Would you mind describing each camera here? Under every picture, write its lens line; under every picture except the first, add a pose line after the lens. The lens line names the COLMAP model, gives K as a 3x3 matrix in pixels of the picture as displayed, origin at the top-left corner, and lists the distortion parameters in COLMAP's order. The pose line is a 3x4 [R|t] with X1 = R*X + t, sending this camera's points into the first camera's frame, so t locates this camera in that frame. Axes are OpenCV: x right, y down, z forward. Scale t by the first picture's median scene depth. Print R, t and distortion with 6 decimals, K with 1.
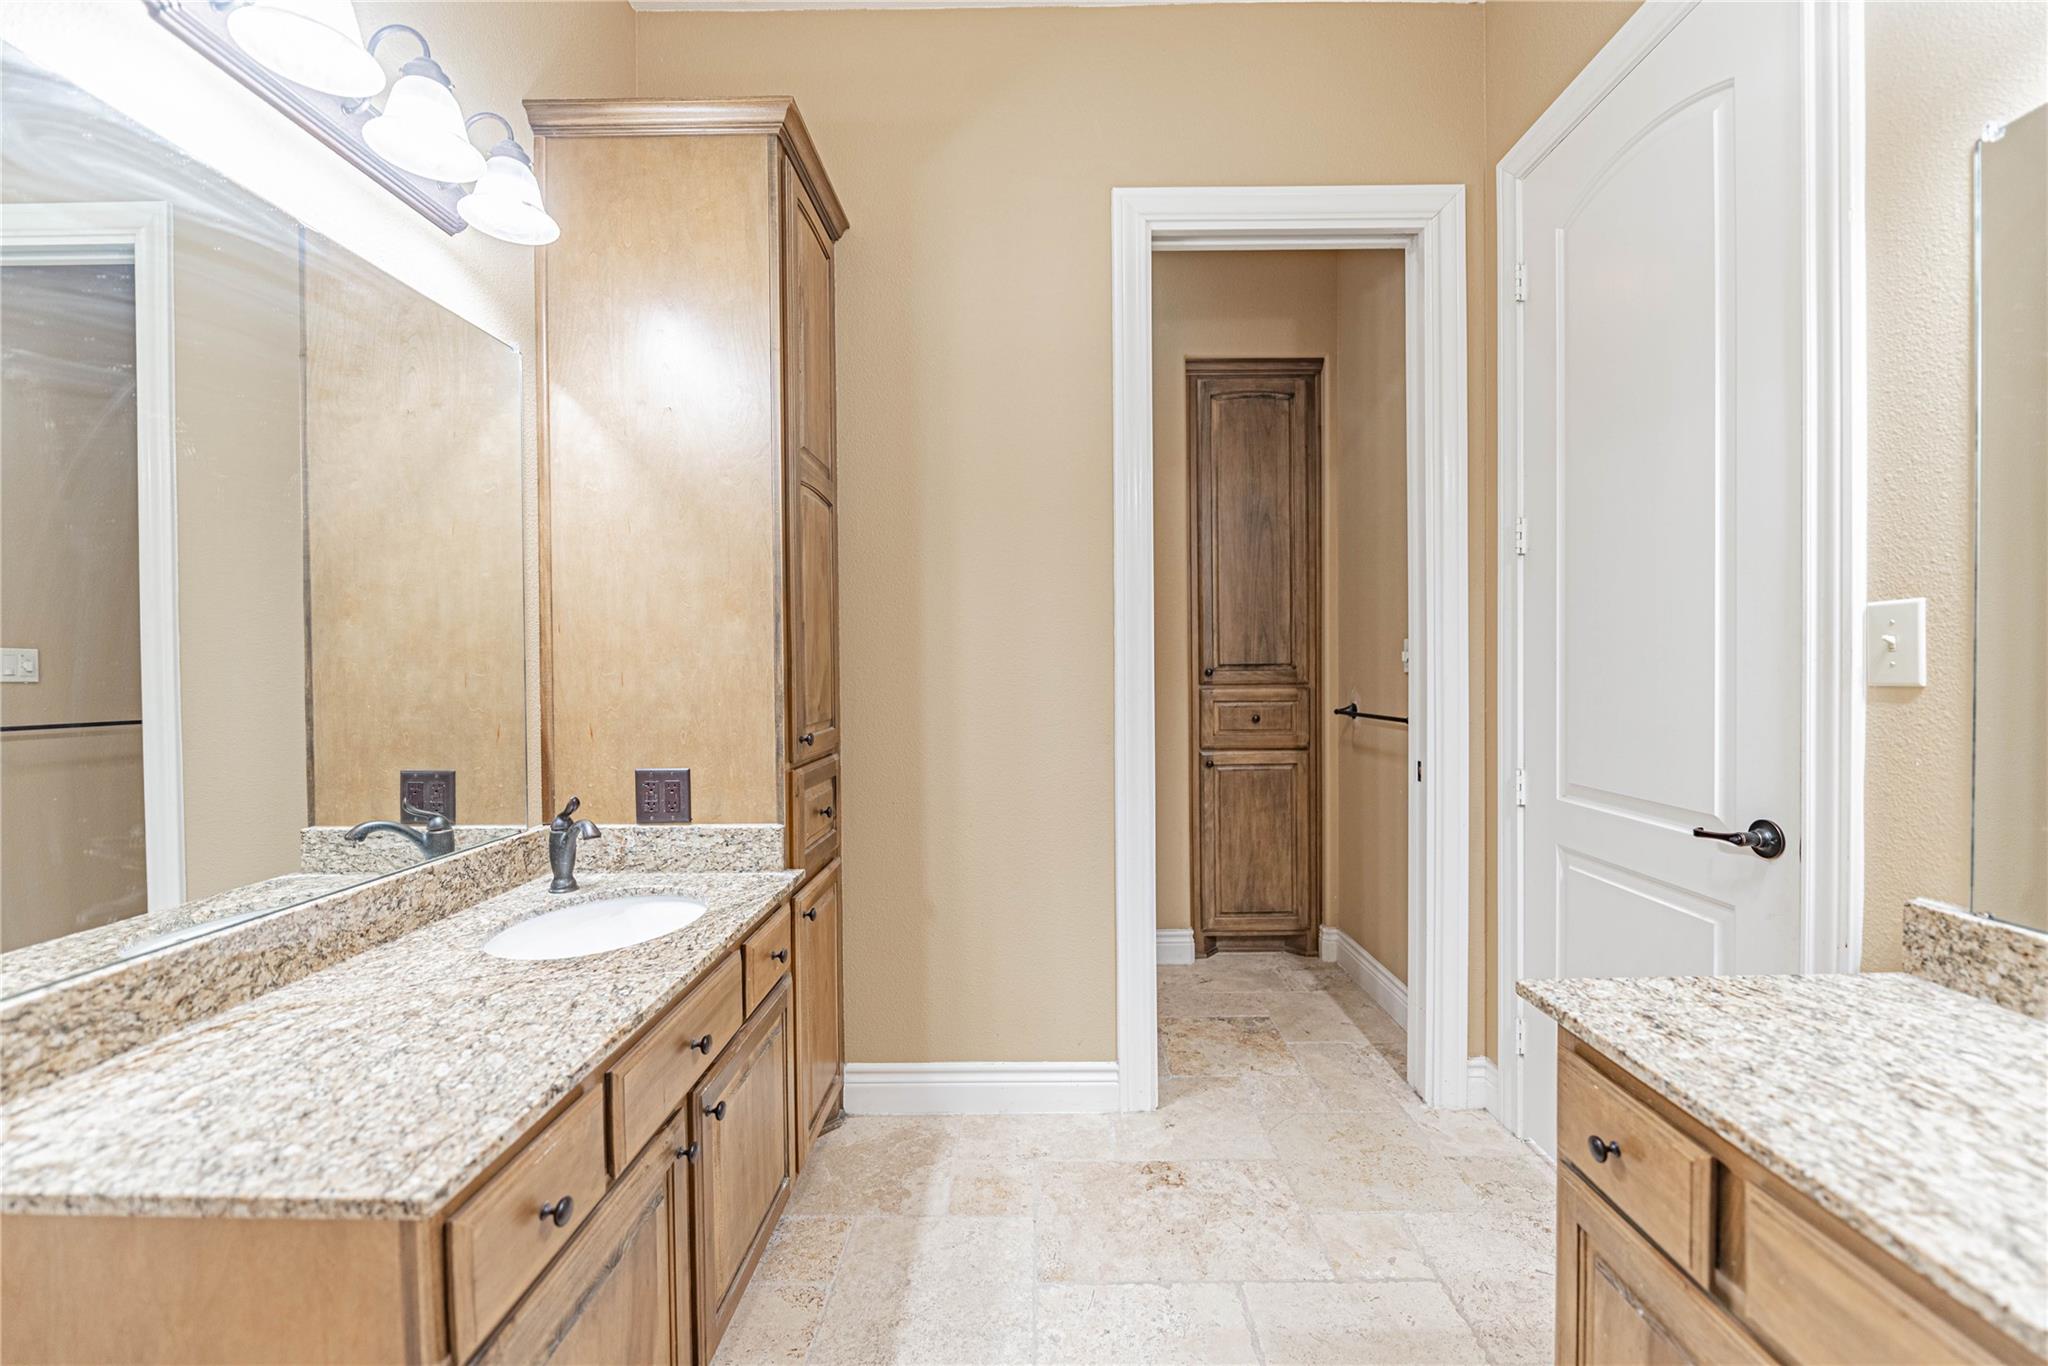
lens RADIAL K [[814.9, 0, 1027.4], [0, 814.9, 678.4], [0, 0, 1]] dist [-0.009430, 0.000115]
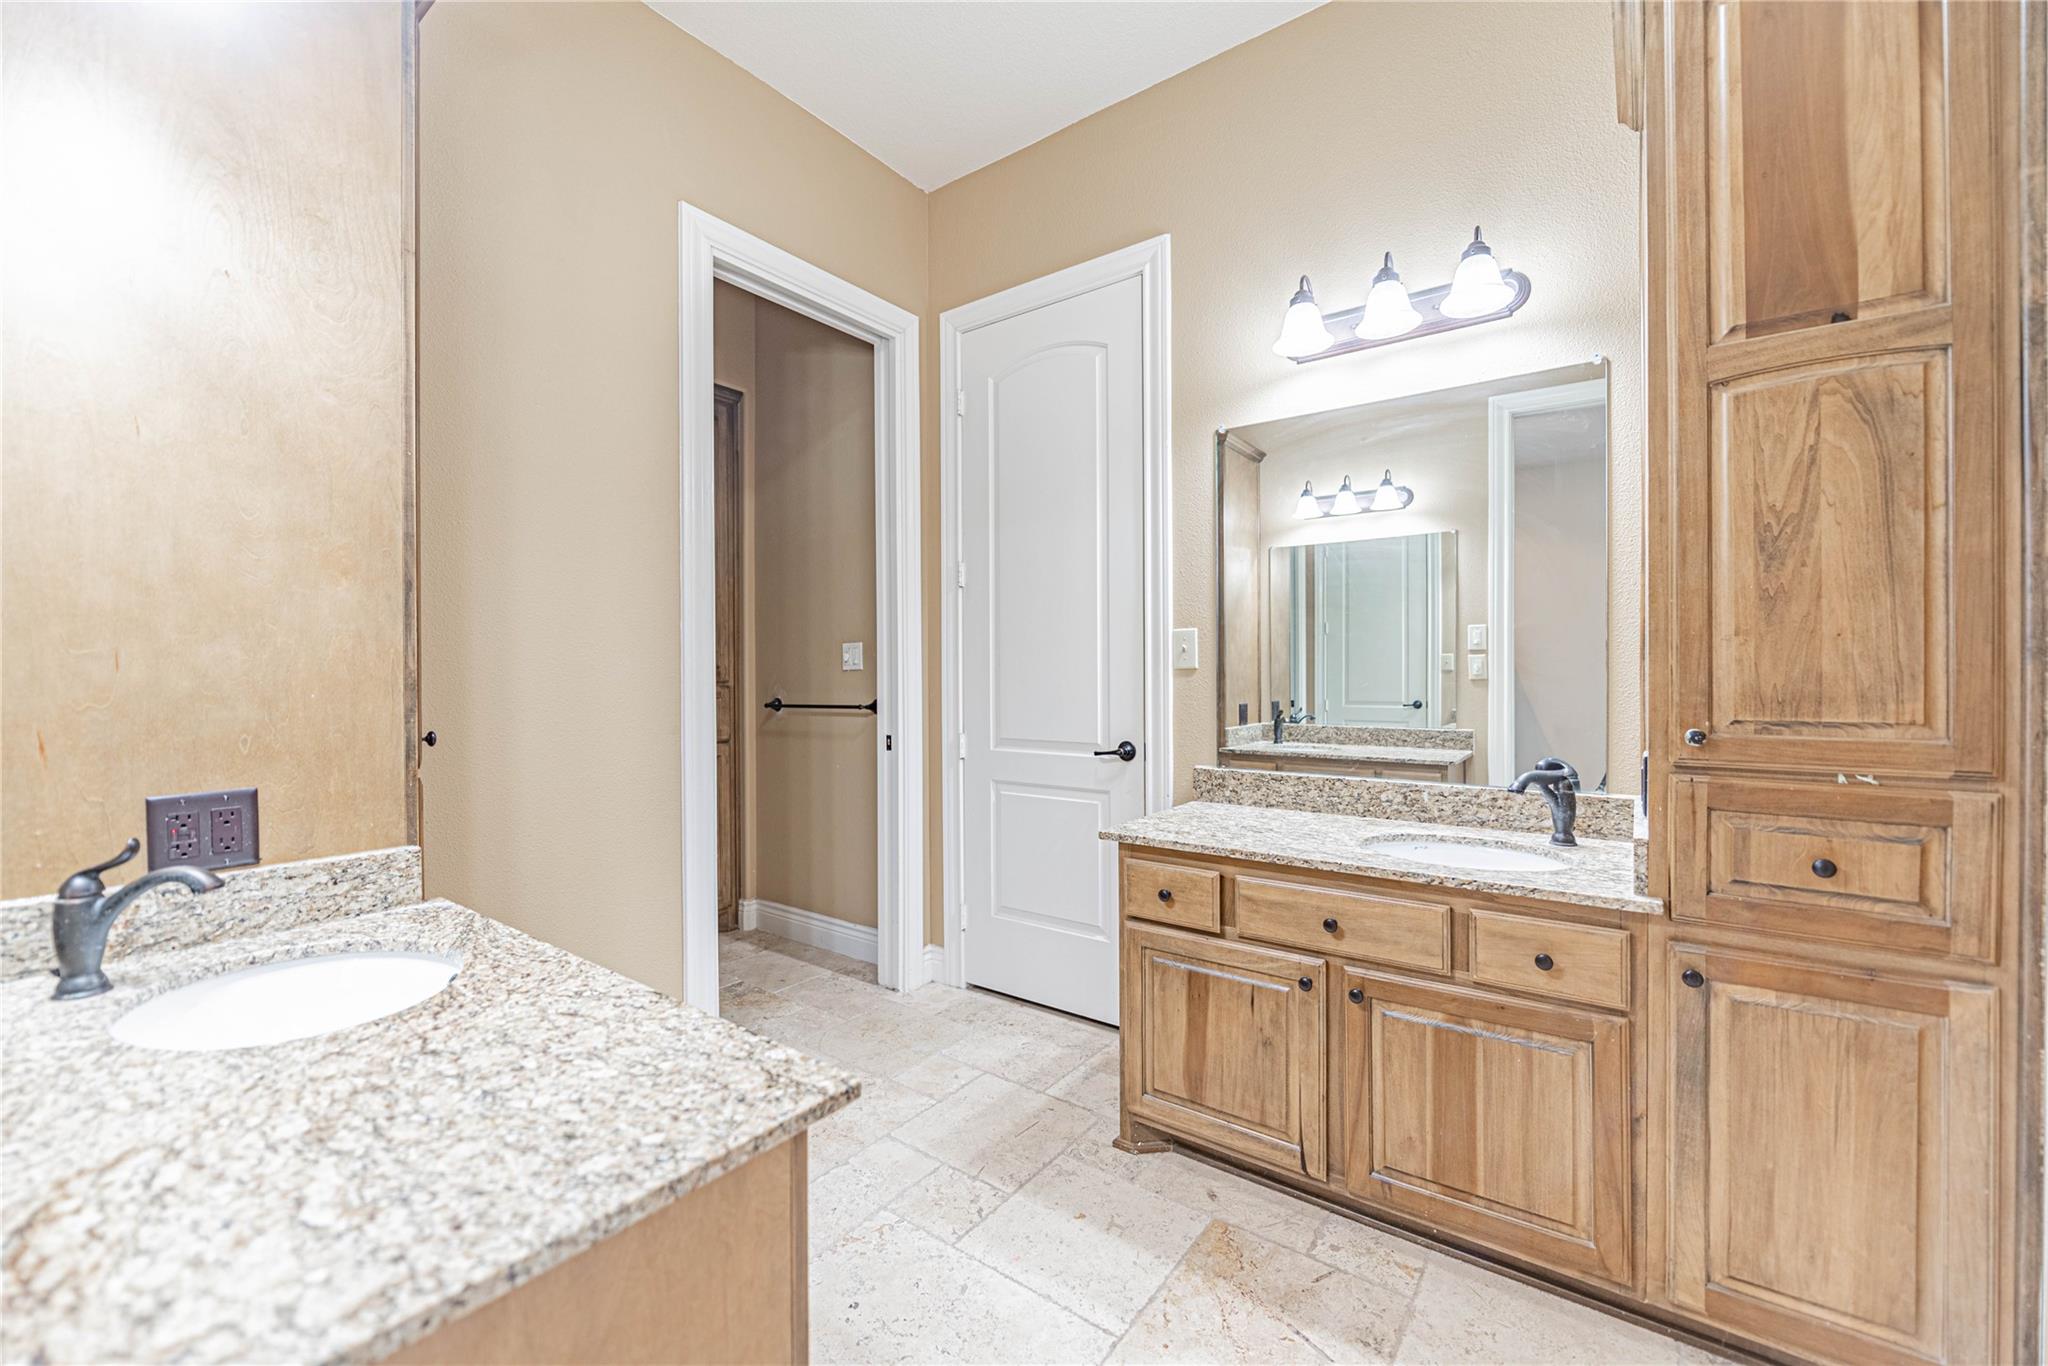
lens RADIAL K [[814.9, 0, 1030.0], [0, 814.9, 677.8], [0, 0, 1]] dist [-0.009430, 0.000115]
pose [[0.588550, -0.000894, 0.808460, -0.767752], [0.013800, 0.999865, -0.008941, 0.040383], [-0.808343, 0.016419, 0.588483, 0.054225]]
